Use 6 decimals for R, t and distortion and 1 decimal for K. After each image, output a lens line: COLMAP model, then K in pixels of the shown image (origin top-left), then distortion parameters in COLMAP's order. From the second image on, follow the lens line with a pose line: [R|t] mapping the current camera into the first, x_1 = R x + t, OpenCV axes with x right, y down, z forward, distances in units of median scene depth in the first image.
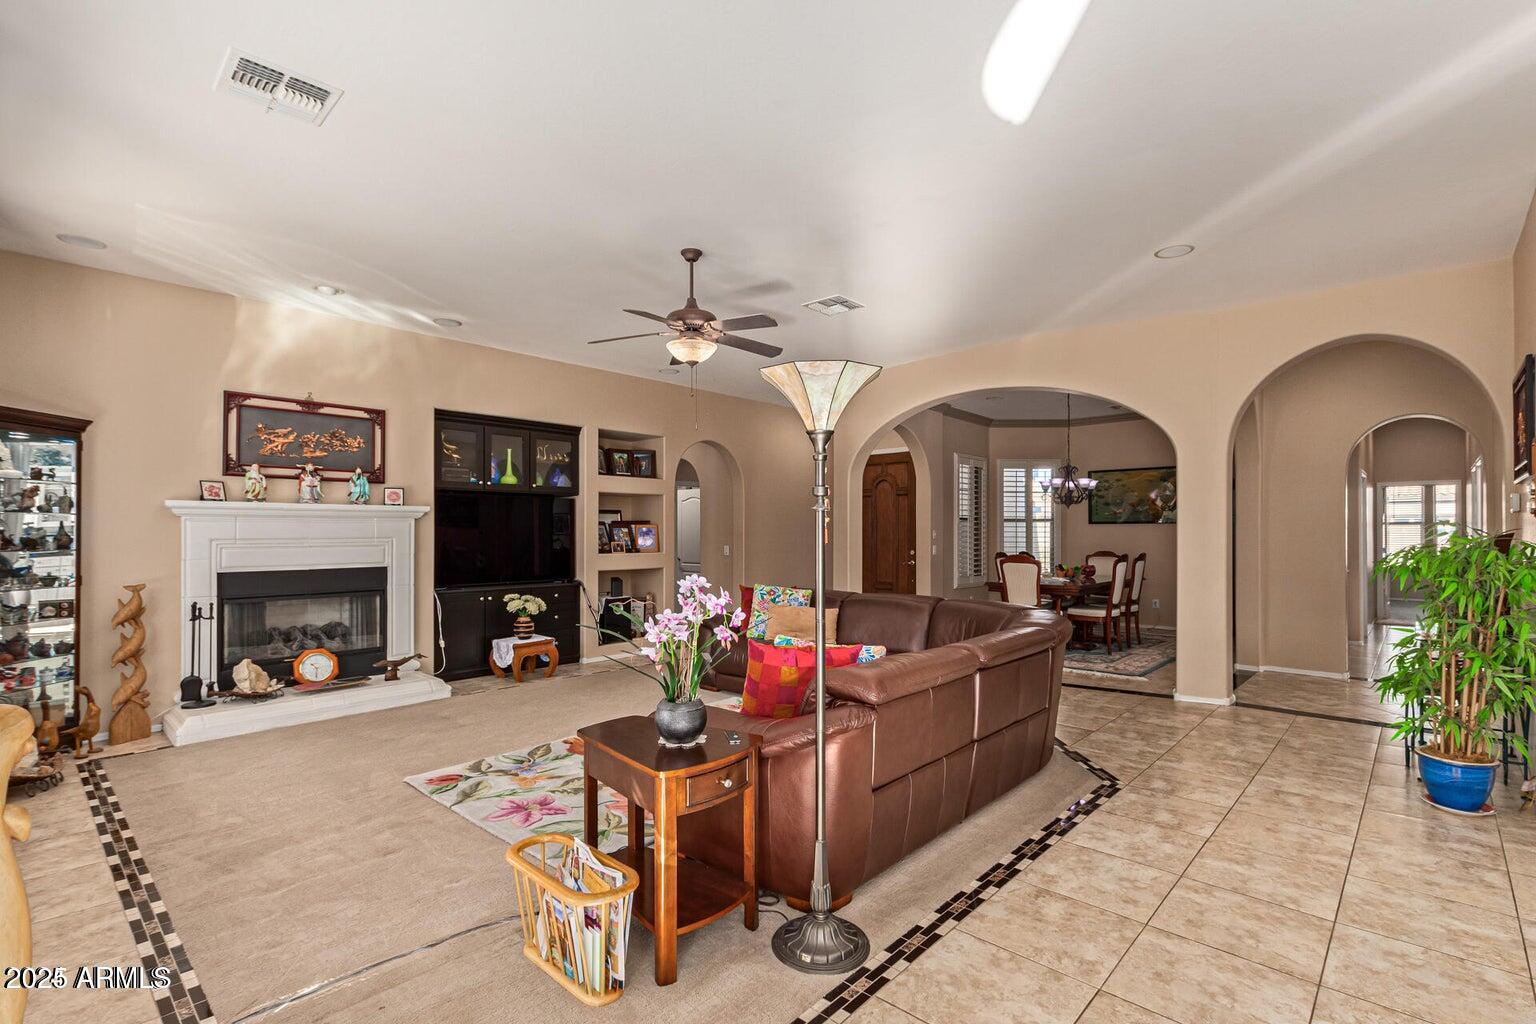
lens RADIAL K [[705.6, 0, 793.2], [0, 705.6, 537.5], [0, 0, 1]] dist [0.007802, -0.003001]
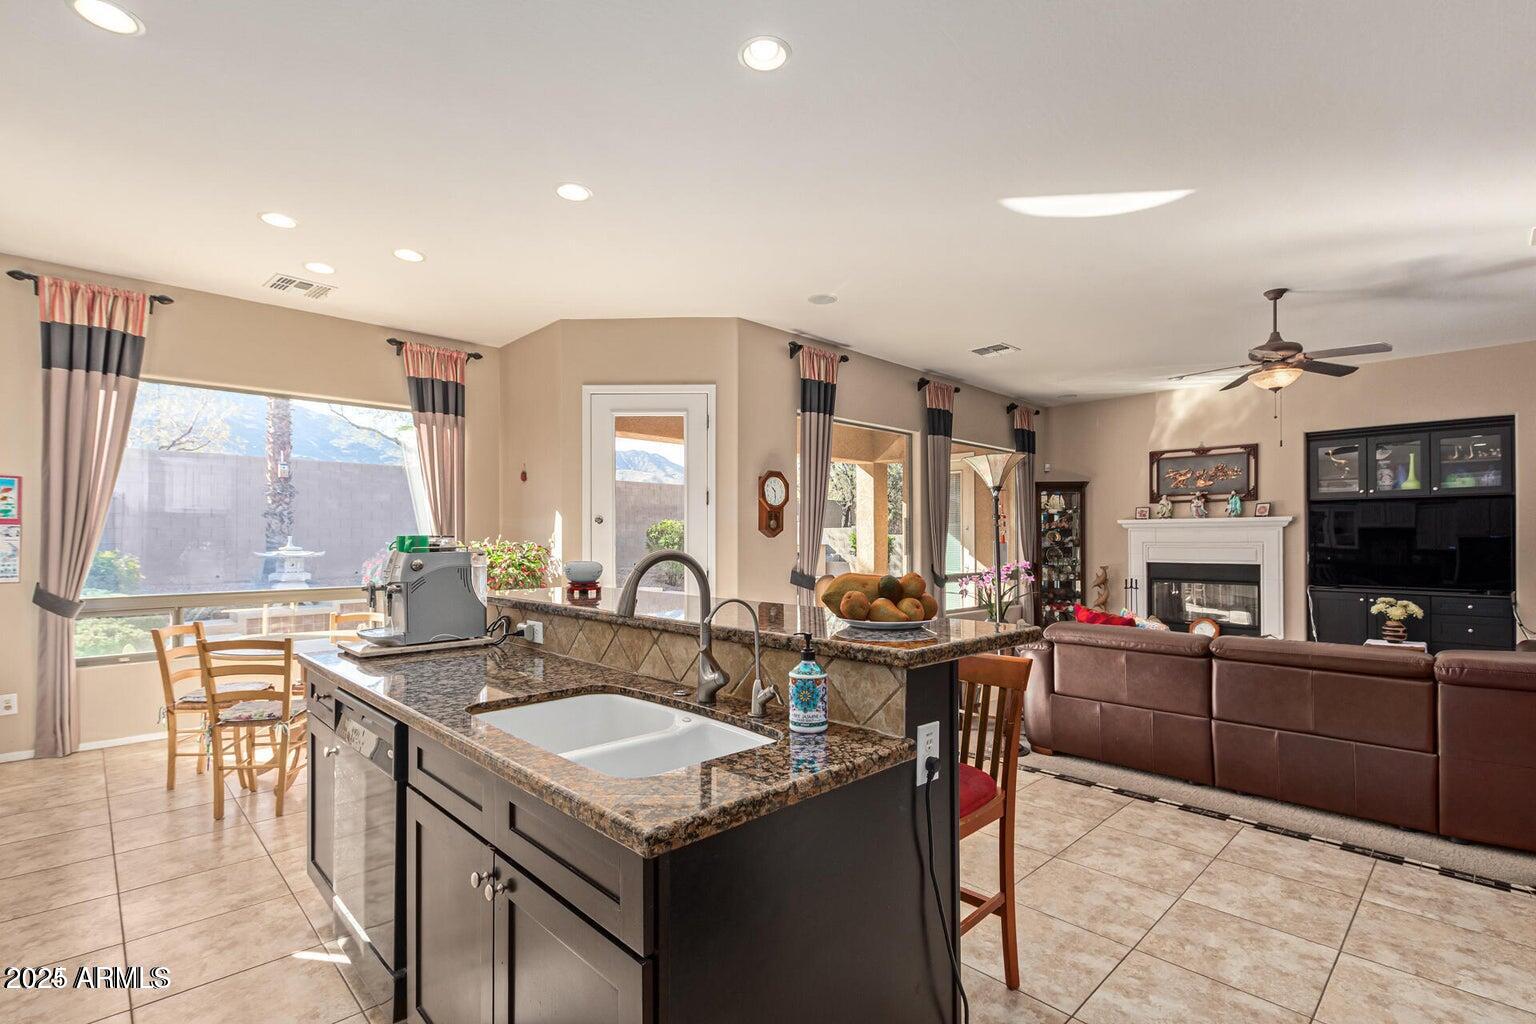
lens RADIAL K [[705.6, 0, 755.2], [0, 705.6, 524.4], [0, 0, 1]] dist [0.007802, -0.003001]
pose [[-0.081390, -0.021660, -0.996447, 0.897313], [-0.007408, 0.999749, -0.021127, 0.002979], [0.996655, 0.005662, -0.081530, 0.211643]]
